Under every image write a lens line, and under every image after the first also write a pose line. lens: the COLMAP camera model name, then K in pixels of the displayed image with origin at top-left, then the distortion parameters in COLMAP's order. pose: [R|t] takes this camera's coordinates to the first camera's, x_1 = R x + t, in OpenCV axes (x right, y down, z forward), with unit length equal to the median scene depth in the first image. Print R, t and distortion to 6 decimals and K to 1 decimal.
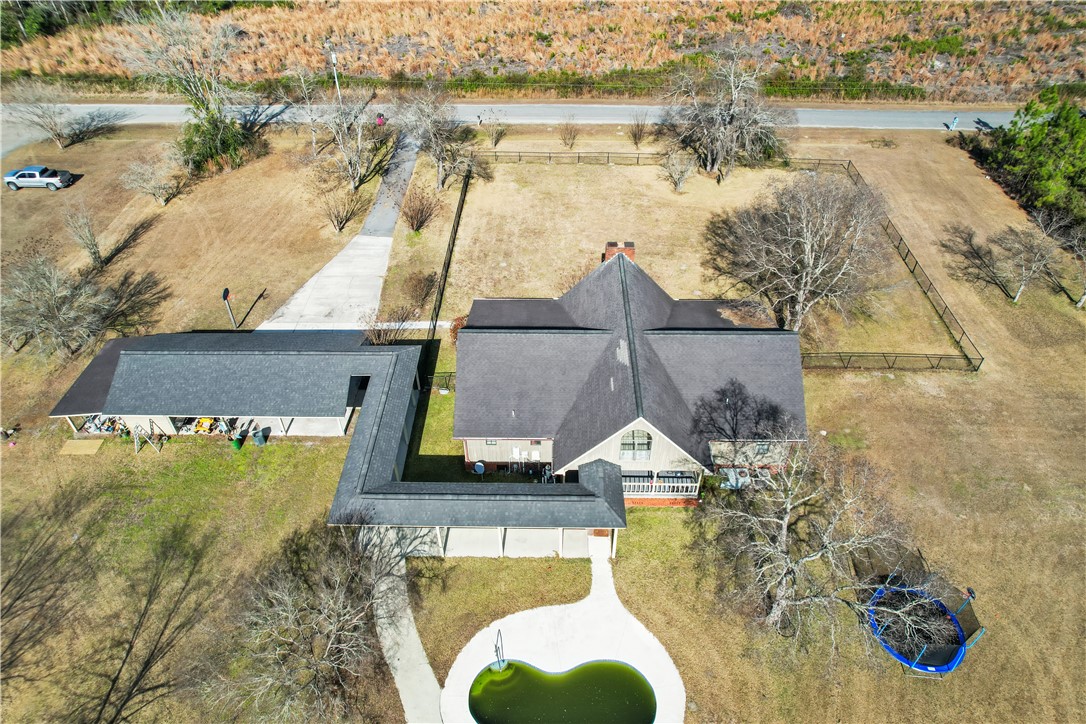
lens RADIAL K [[696.8, 0, 543.0], [0, 696.8, 360.9], [0, 0, 1]] dist [-0.072164, 0.067307]
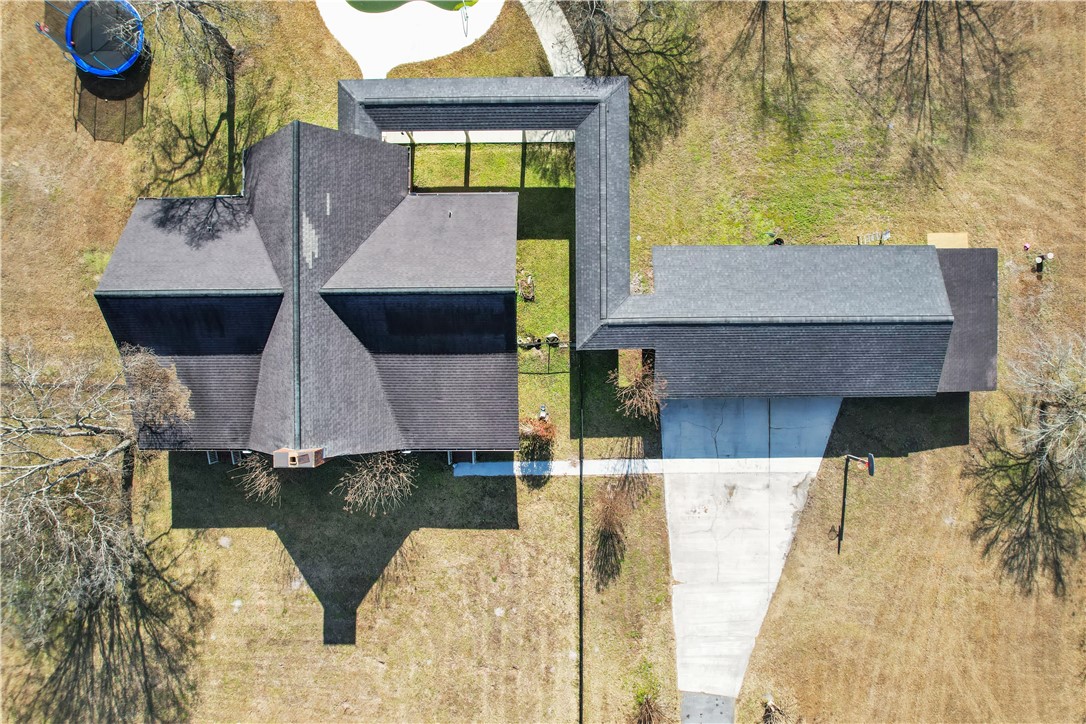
lens RADIAL K [[696.8, 0, 540.5], [0, 696.8, 359.8], [0, 0, 1]] dist [-0.072164, 0.067307]
pose [[-0.999595, 0.020284, 0.019980, -0.119038], [0.001436, -0.664933, 0.746902, -0.494194], [0.028436, 0.746627, 0.664634, 0.385539]]
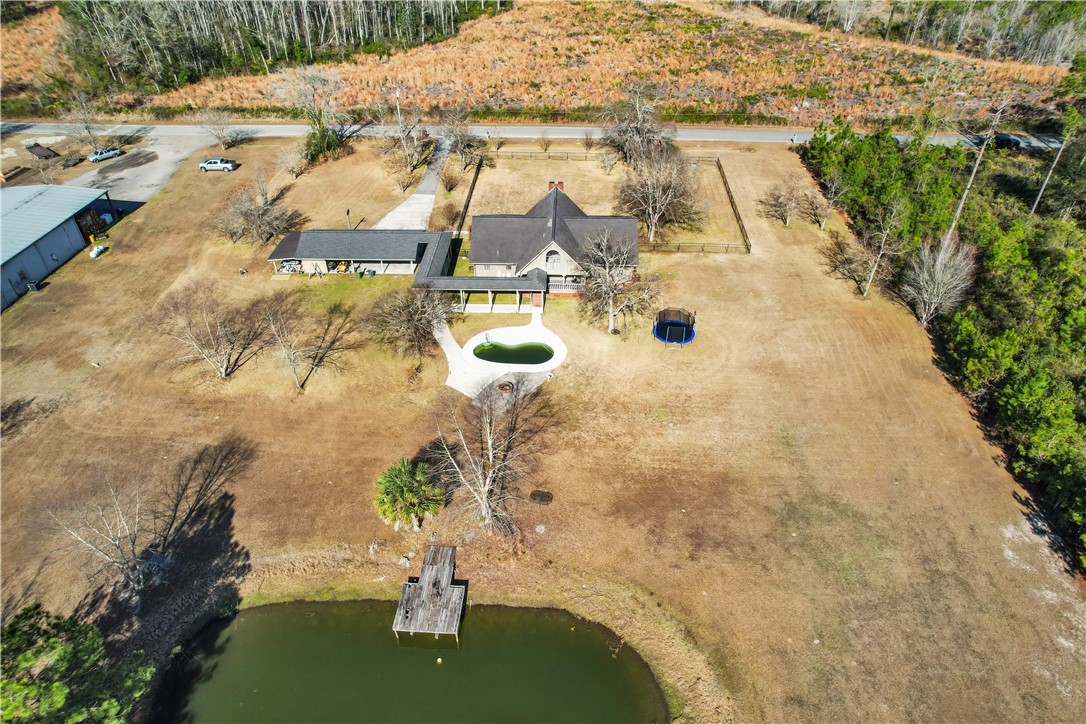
lens RADIAL K [[696.8, 0, 541.0], [0, 696.8, 363.7], [0, 0, 1]] dist [-0.072164, 0.067307]
pose [[0.999723, 0.013102, -0.019574, 0.092009], [-0.014341, 0.997811, -0.064559, 0.378176], [0.018685, 0.064822, 0.997722, -0.739481]]
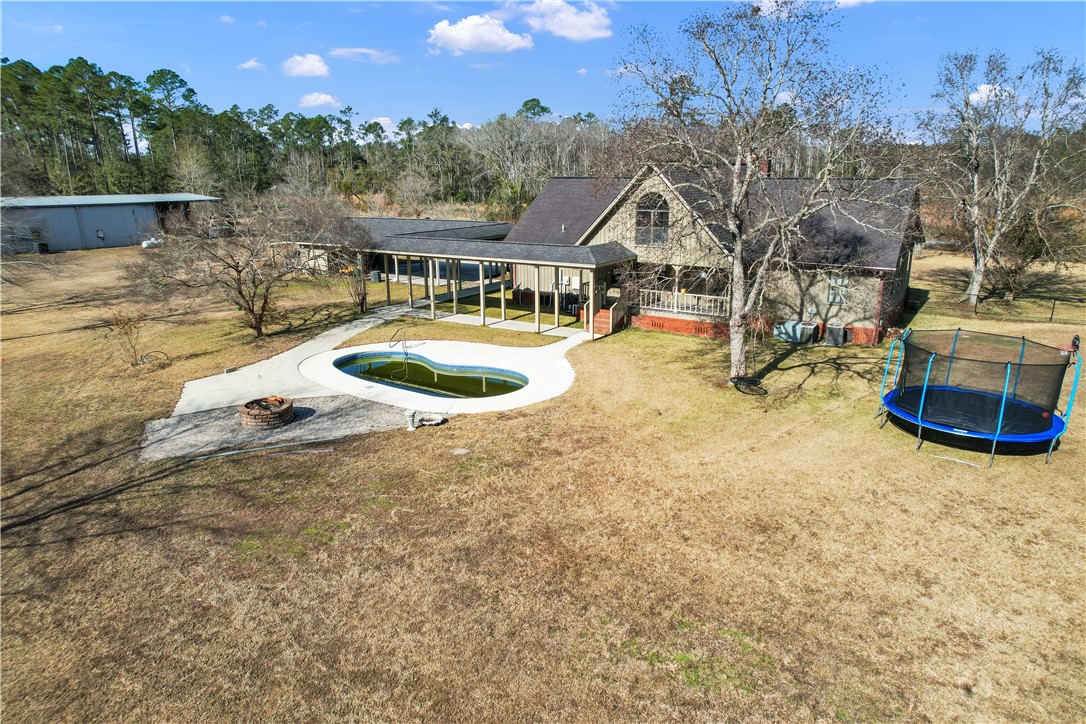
lens RADIAL K [[696.8, 0, 540.7], [0, 696.8, 359.7], [0, 0, 1]] dist [-0.072164, 0.067307]
pose [[0.845021, 0.139249, -0.516284, 0.311670], [-0.349226, 0.874869, -0.335626, 0.392194], [0.404945, 0.463911, 0.787912, 0.223523]]
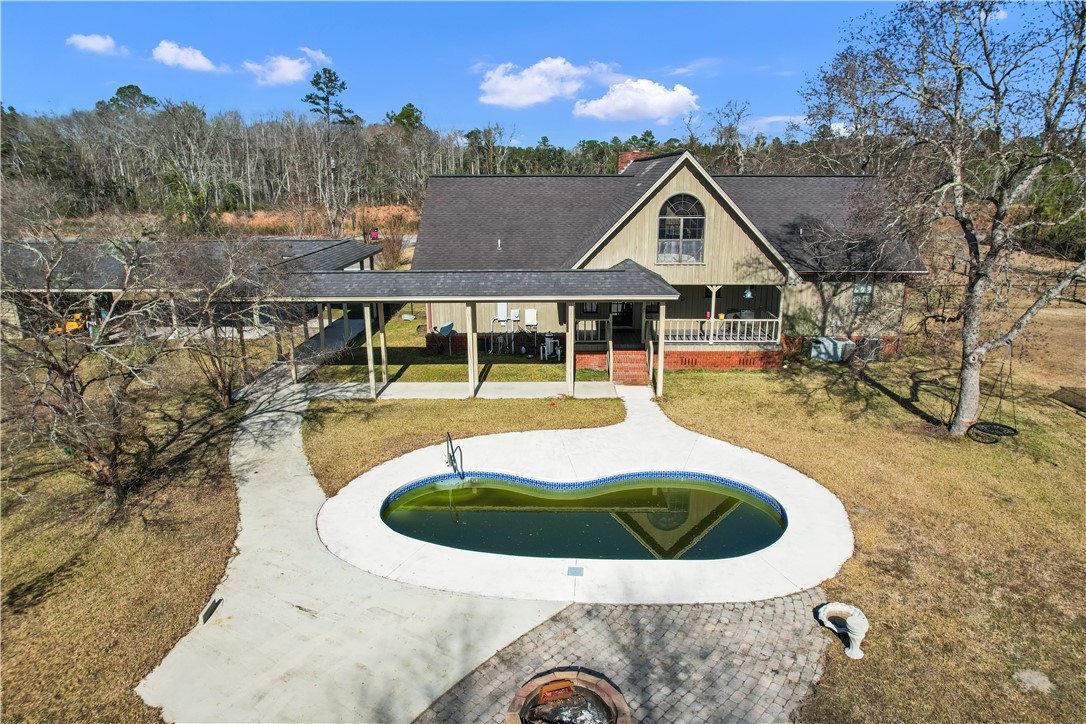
lens RADIAL K [[696.8, 0, 542.3], [0, 696.8, 364.9], [0, 0, 1]] dist [-0.072164, 0.067307]
pose [[0.999998, 0.001633, -0.000876, 0.001010], [-0.001851, 0.902599, -0.430479, 0.337470], [0.000088, 0.430480, 0.902600, 0.293959]]
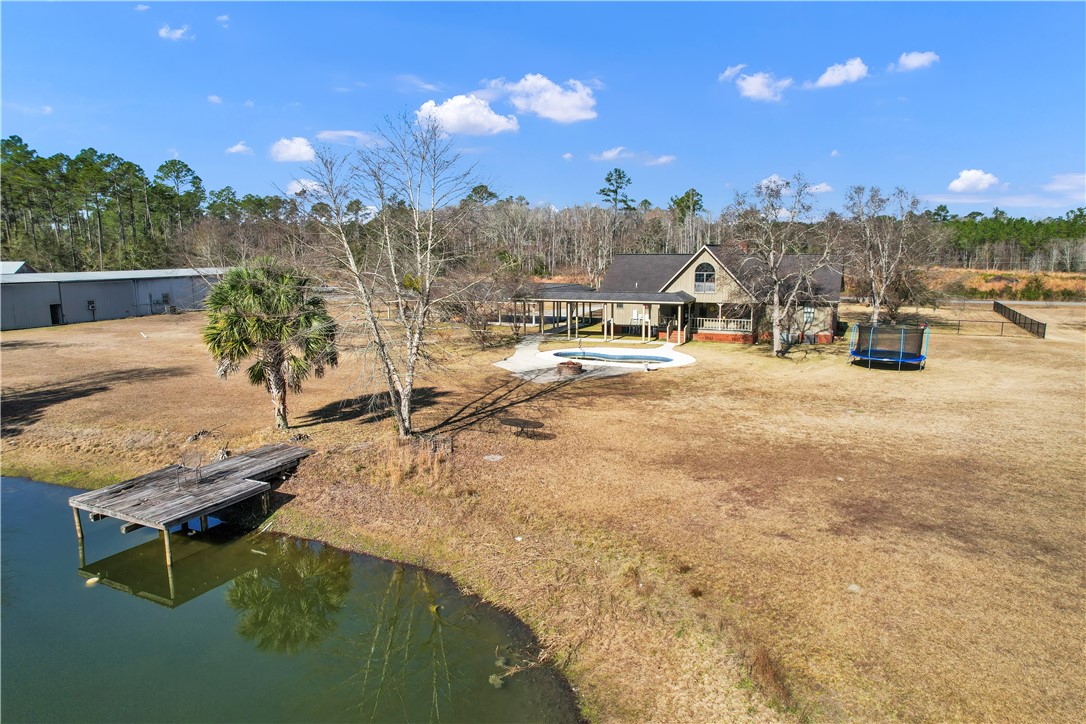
lens RADIAL K [[696.8, 0, 542.1], [0, 696.8, 368.8], [0, 0, 1]] dist [-0.072164, 0.067307]
pose [[0.912503, 0.068142, -0.403355, 0.277986], [-0.265944, 0.848037, -0.458374, 0.692189], [0.310826, 0.525537, 0.791958, -0.130314]]
